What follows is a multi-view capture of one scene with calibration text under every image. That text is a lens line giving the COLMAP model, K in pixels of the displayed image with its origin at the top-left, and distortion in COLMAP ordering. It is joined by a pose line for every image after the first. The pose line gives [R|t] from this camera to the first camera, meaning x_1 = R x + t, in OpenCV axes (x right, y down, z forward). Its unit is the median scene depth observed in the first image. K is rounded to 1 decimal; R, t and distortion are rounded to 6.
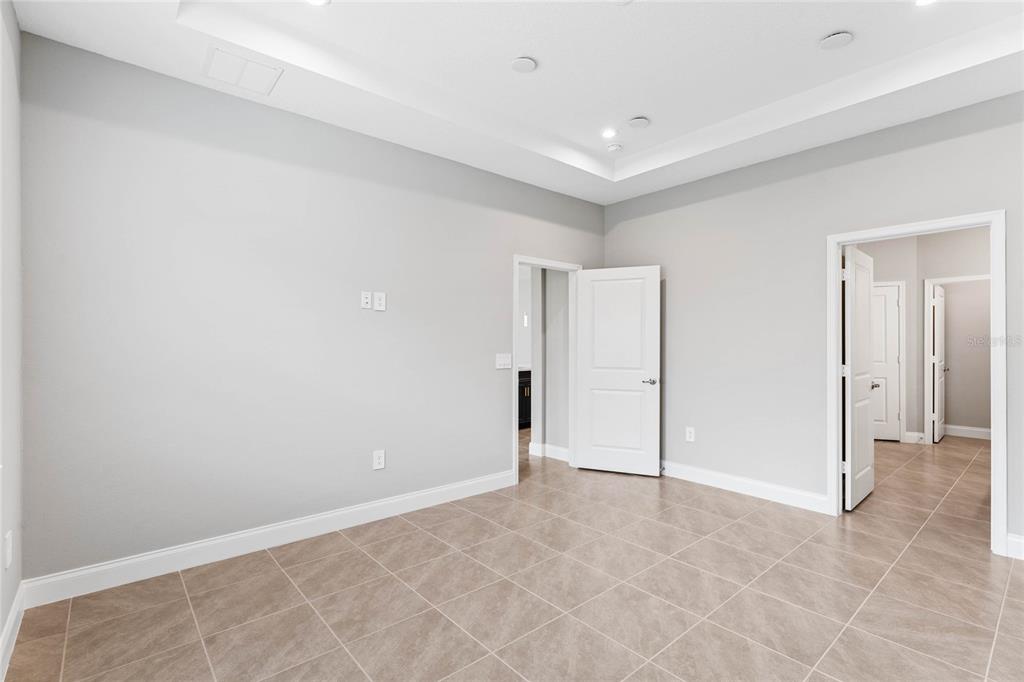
lens RADIAL K [[480.8, 0, 509.0], [0, 480.8, 344.7], [0, 0, 1]] dist [0.020915, -0.000656]
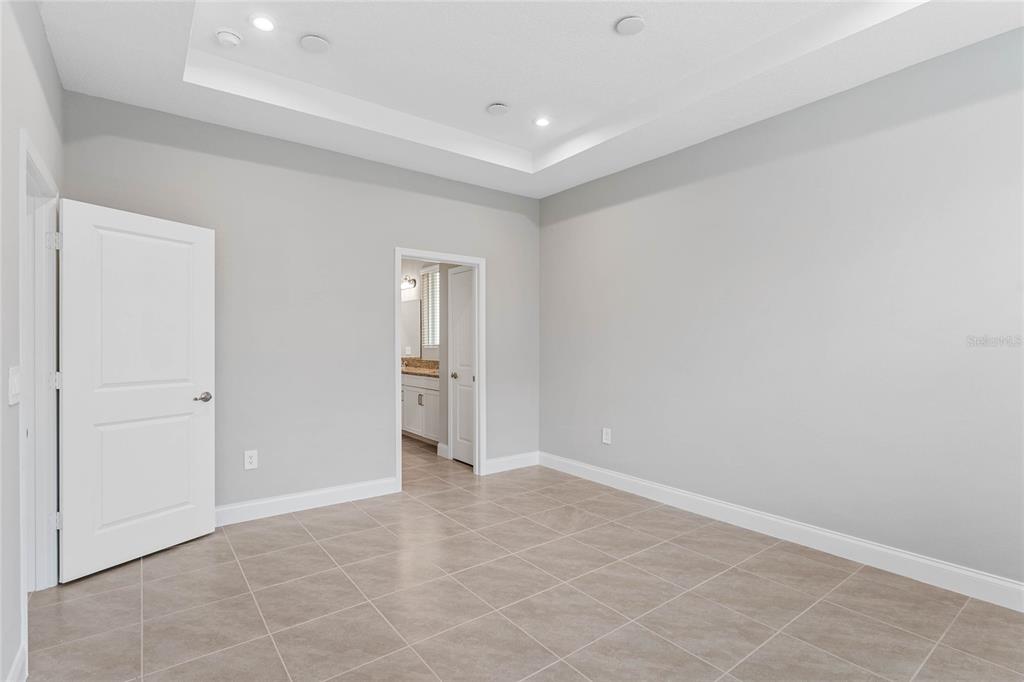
lens RADIAL K [[495.0, 0, 510.4], [0, 495.0, 343.5], [0, 0, 1]] dist [-0.003024, 0.000108]
pose [[0.053462, -0.001028, 0.998569, -0.521706], [0.001966, 0.999998, 0.000925, 0.000243], [-0.998568, 0.001913, 0.053464, 0.723779]]
